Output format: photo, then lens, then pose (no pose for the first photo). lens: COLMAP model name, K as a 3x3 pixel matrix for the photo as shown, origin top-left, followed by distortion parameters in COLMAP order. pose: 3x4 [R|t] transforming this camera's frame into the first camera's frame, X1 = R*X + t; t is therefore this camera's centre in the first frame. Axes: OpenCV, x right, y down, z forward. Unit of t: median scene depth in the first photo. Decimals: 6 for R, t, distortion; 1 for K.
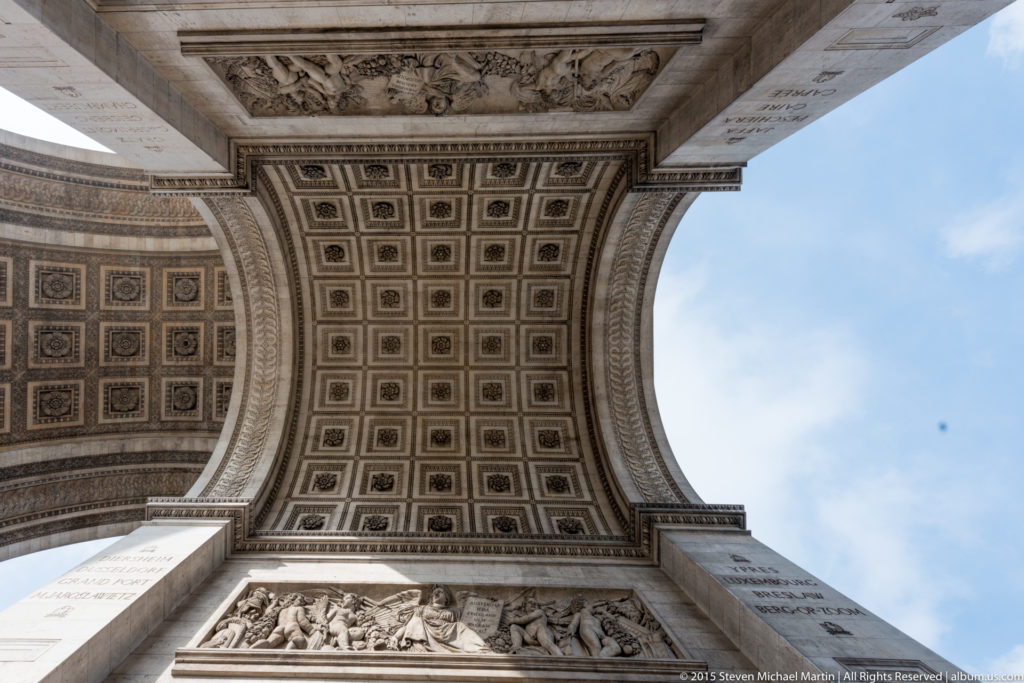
lens RADIAL K [[544.8, 0, 511.2], [0, 544.8, 302.0], [0, 0, 1]] dist [0.008087, 0.000366]
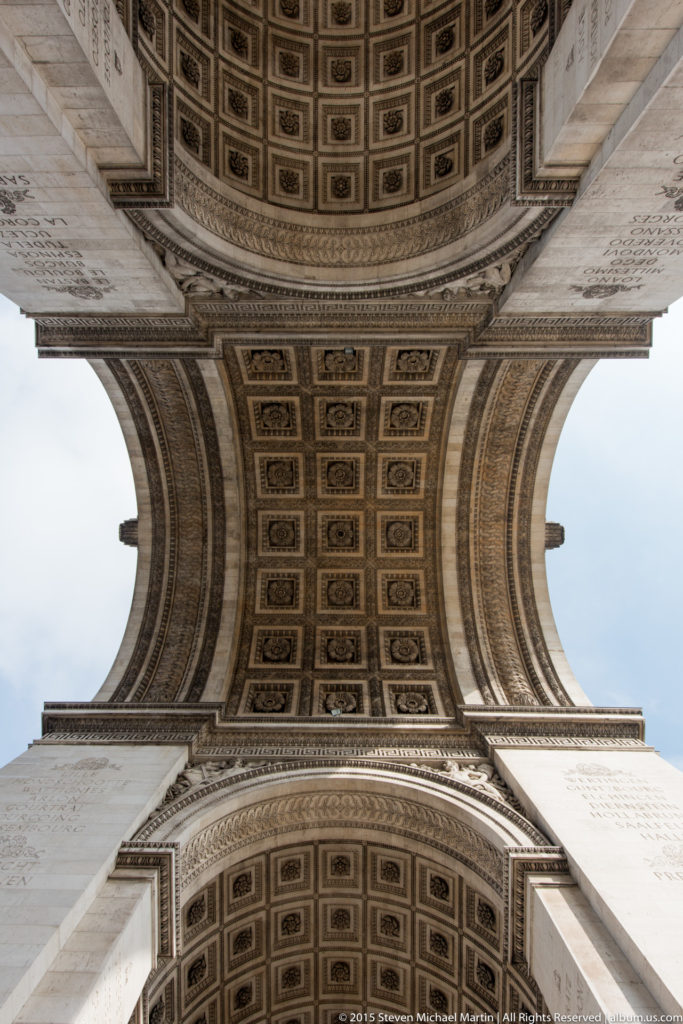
lens RADIAL K [[571.1, 0, 363.7], [0, 571.1, 515.4], [0, 0, 1]] dist [0.039898, -0.038032]
pose [[-0.005138, 0.996845, 0.079211, -0.723181], [-0.999158, -0.008342, 0.040167, -0.000959], [0.040701, -0.078937, 0.996048, 0.044812]]
